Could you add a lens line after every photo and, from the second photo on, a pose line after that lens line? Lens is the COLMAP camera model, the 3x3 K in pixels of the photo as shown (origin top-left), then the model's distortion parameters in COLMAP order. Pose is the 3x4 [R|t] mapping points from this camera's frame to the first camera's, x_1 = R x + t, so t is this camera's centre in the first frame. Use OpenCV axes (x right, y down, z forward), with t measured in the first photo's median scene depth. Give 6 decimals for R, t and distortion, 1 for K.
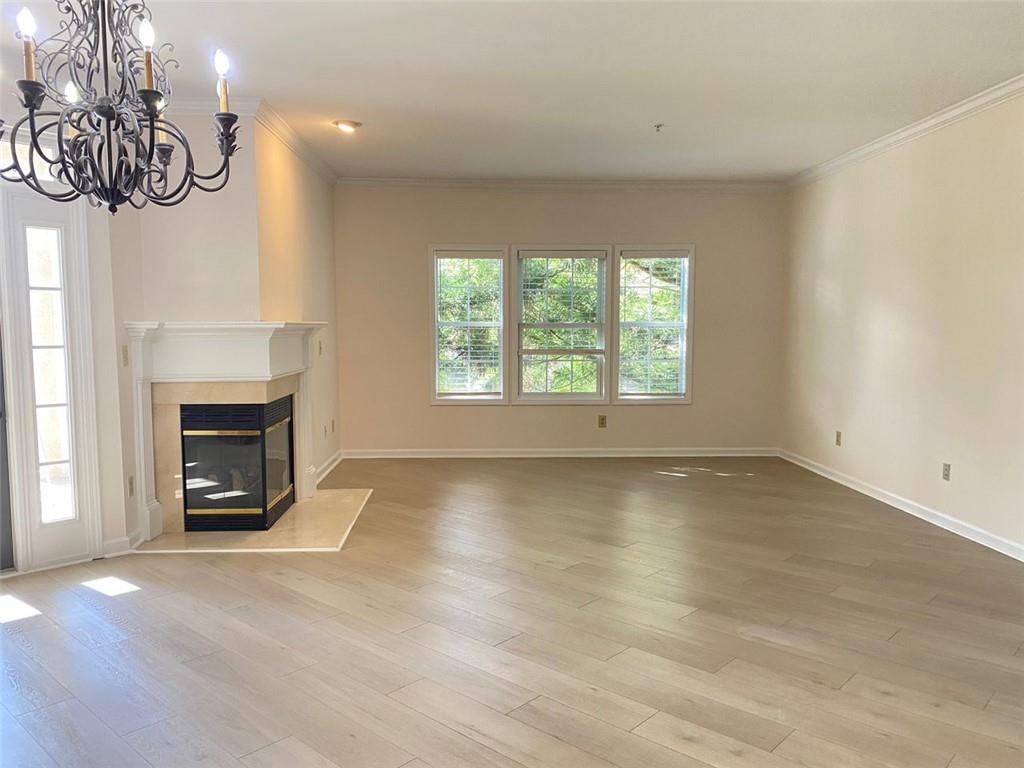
lens RADIAL K [[774.4, 0, 499.6], [0, 774.4, 384.6], [0, 0, 1]] dist [0.078877, -0.108981]
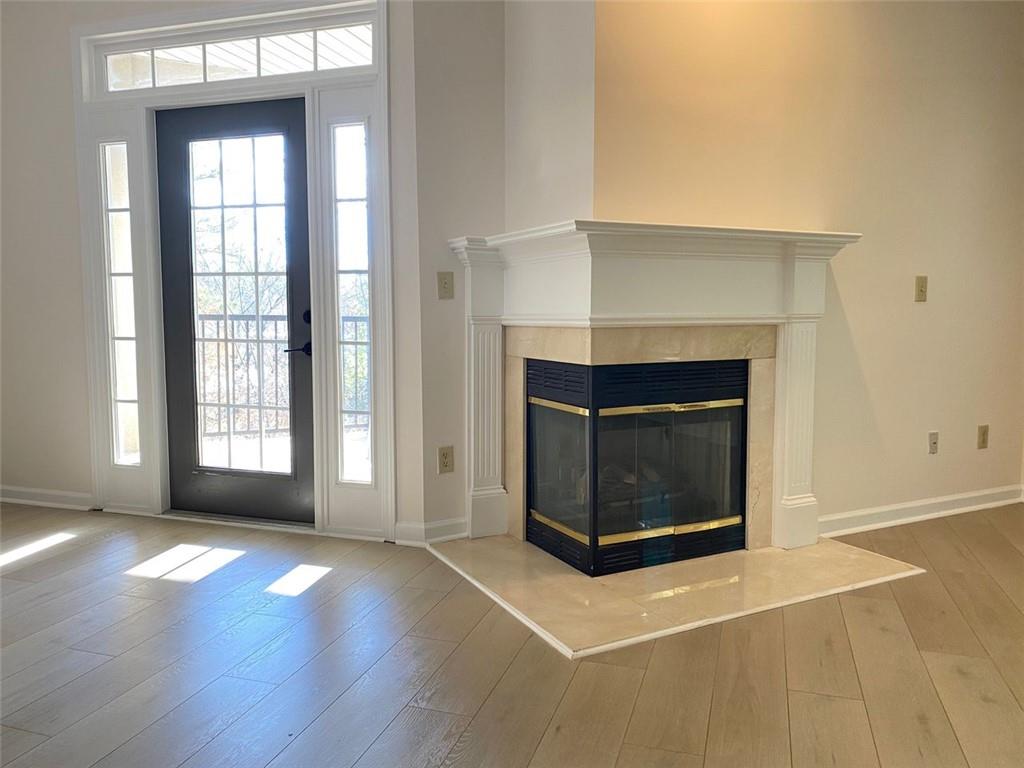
lens RADIAL K [[774.4, 0, 499.6], [0, 774.4, 384.6], [0, 0, 1]] dist [0.078877, -0.108981]
pose [[0.410171, 0.084957, -0.908043, 0.209036], [-0.064985, 0.995844, 0.063817, 0.006192], [0.909691, 0.032833, 0.413987, 0.696110]]
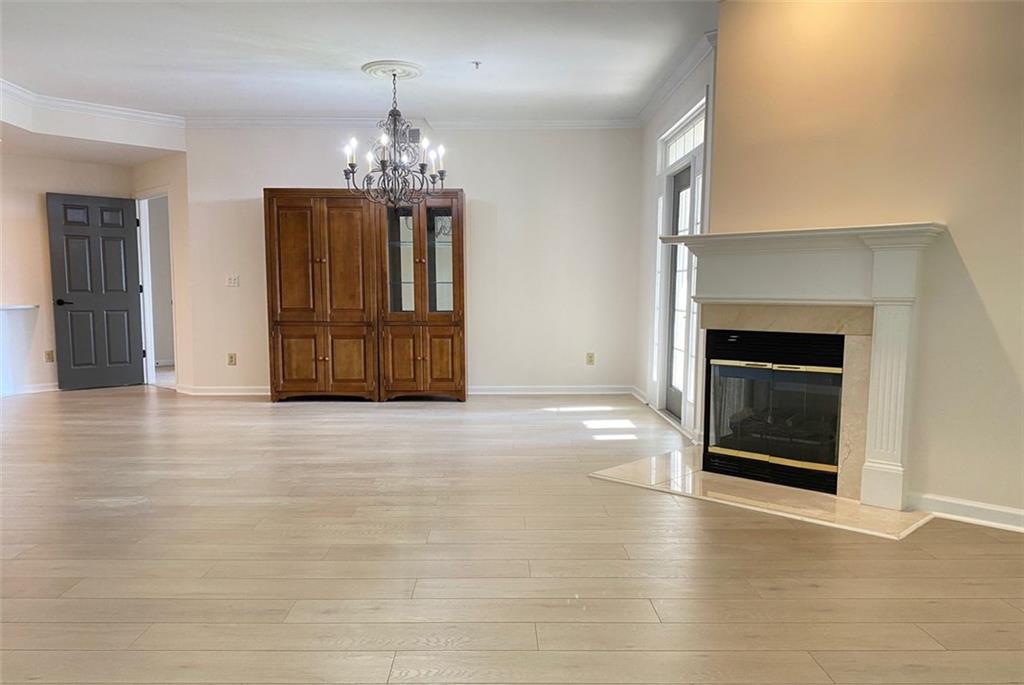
lens RADIAL K [[787.7, 0, 512.0], [0, 787.7, 342.5], [0, 0, 1]] dist [-0.001667, 0.000120]
pose [[-0.717278, 0.034277, -0.695944, 0.490977], [-0.070928, 0.990009, 0.121863, -0.052533], [0.693168, 0.136772, -0.707680, 1.496645]]
